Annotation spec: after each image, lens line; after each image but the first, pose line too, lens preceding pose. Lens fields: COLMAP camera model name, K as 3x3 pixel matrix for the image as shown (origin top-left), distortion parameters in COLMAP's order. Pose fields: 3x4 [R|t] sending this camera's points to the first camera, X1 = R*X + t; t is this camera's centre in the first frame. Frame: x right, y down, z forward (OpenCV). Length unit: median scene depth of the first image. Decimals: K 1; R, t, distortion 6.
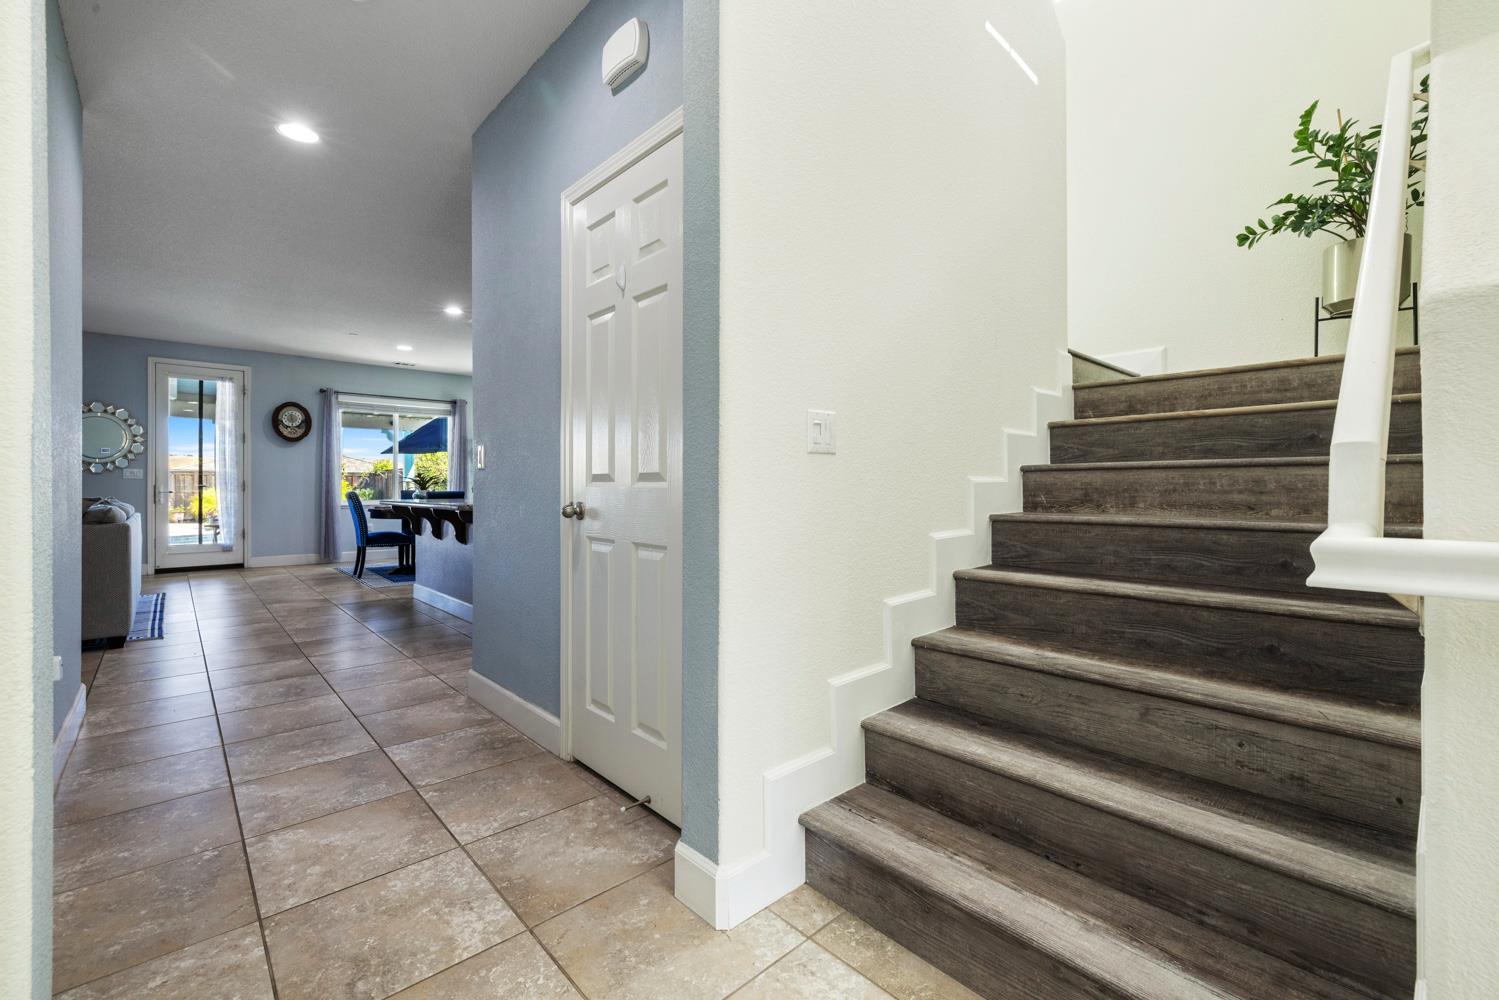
lens RADIAL K [[642.6, 0, 756.0], [0, 642.6, 490.9], [0, 0, 1]] dist [0.005253, -0.000658]
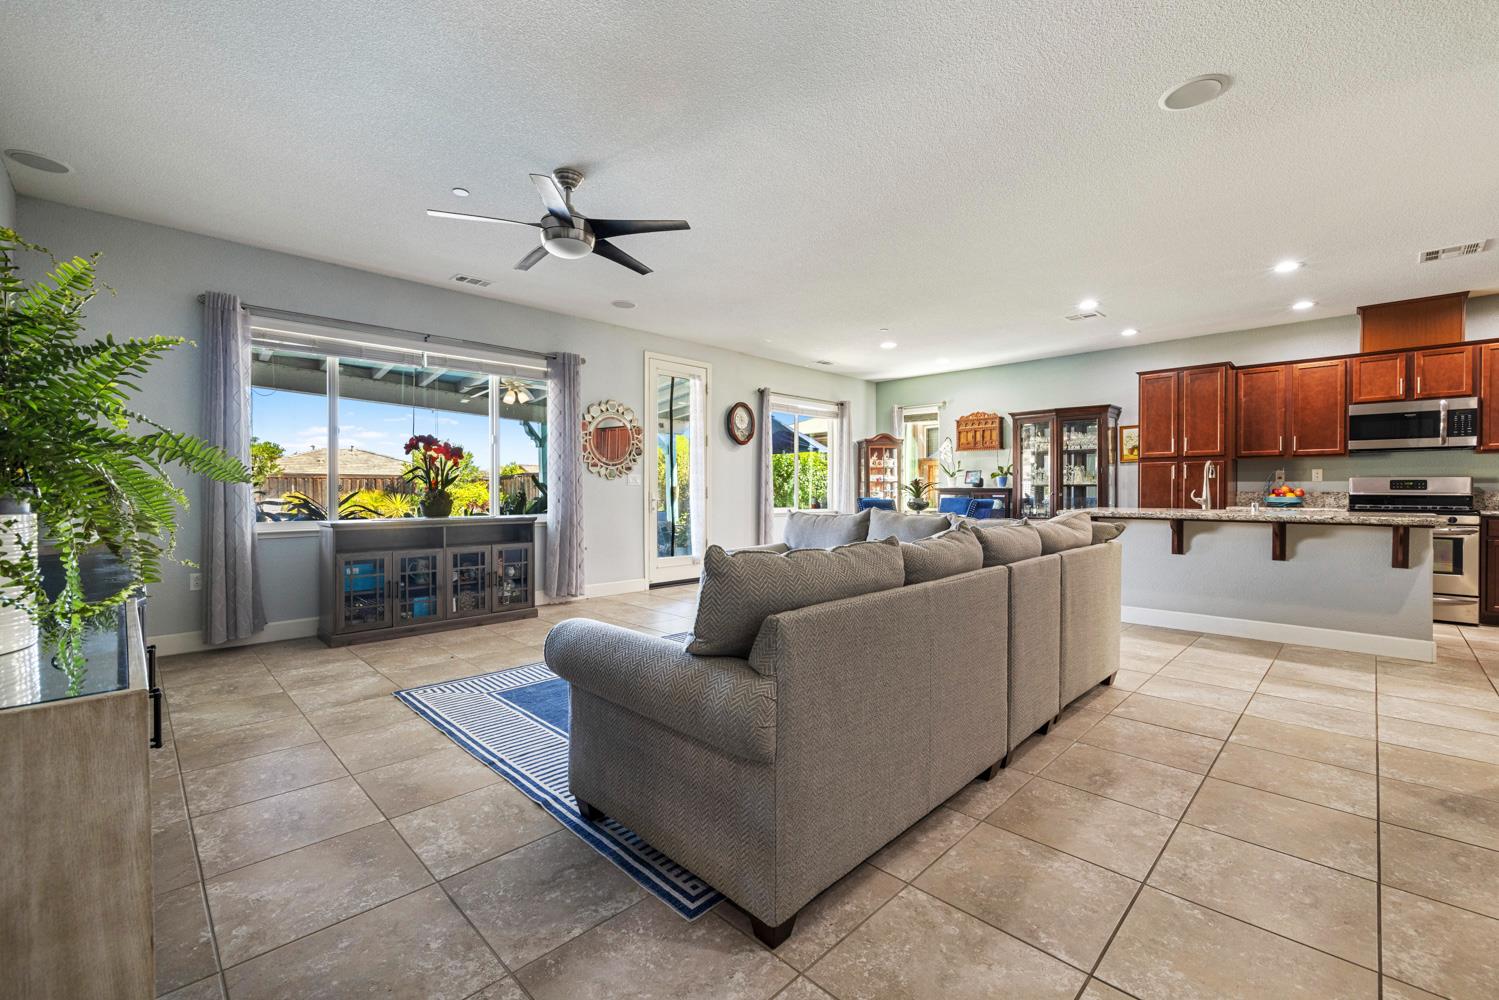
lens RADIAL K [[642.6, 0, 726.7], [0, 642.6, 508.6], [0, 0, 1]] dist [0.005253, -0.000658]
pose [[0.998371, 0.000324, 0.057048, -0.800061], [-0.001696, 0.999710, 0.024019, -0.007810], [-0.057024, -0.024076, 0.998082, 0.075841]]
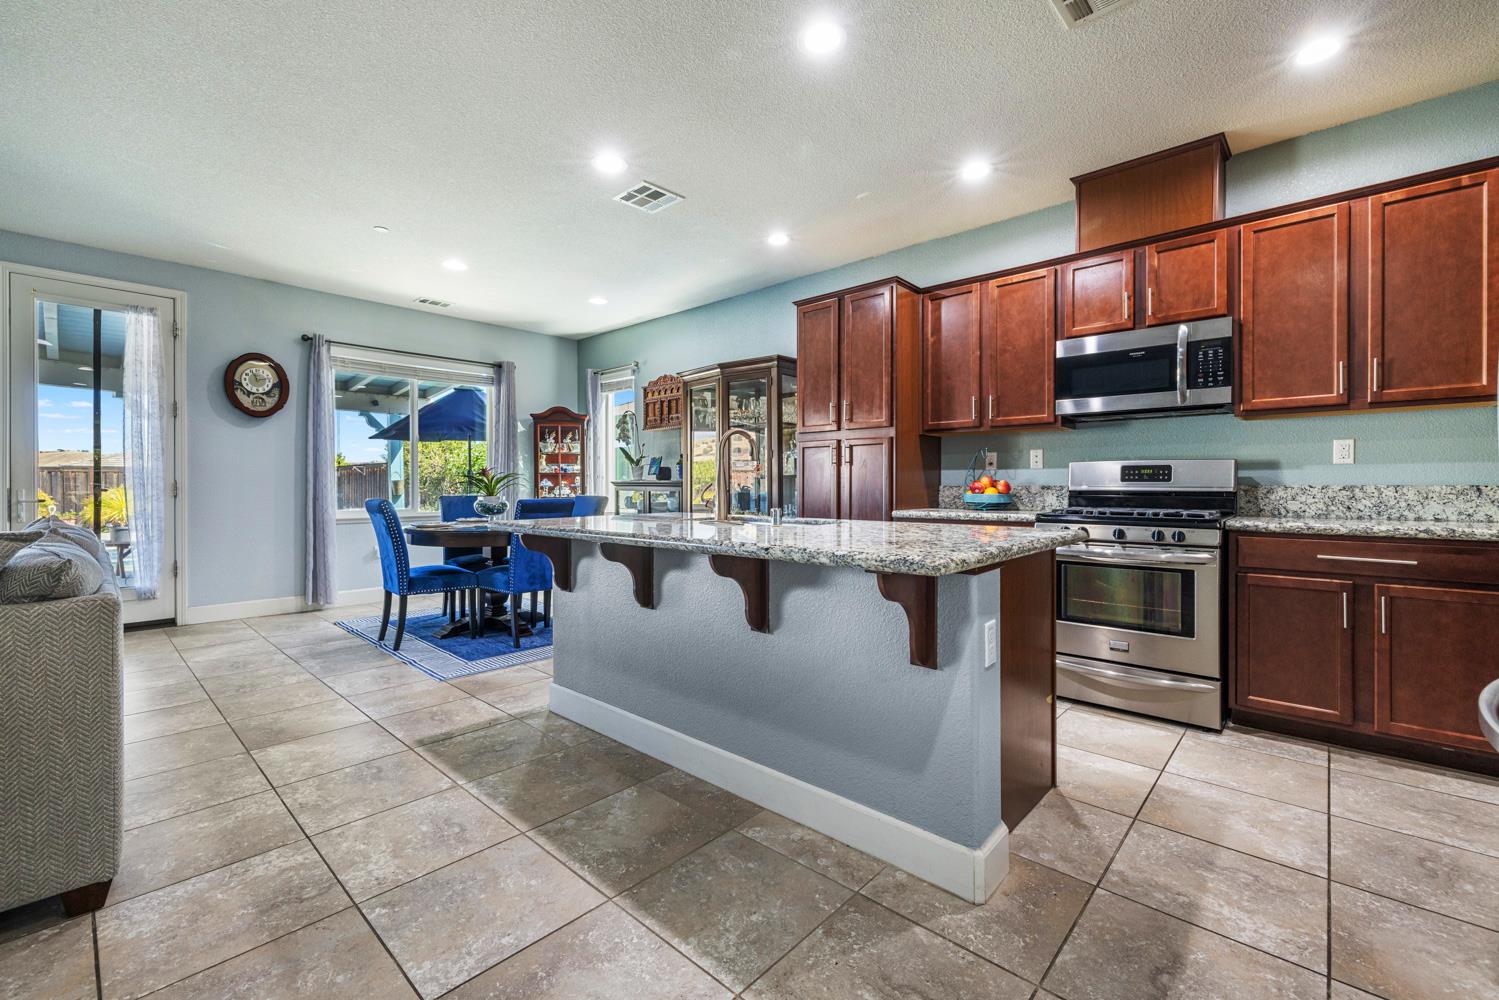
lens RADIAL K [[642.6, 0, 749.6], [0, 642.6, 494.9], [0, 0, 1]] dist [0.005253, -0.000658]
pose [[0.996844, 0.001181, 0.079377, -0.299348], [-0.001670, 0.999980, 0.006098, -0.006699], [-0.079369, -0.006211, 0.996826, 0.347529]]
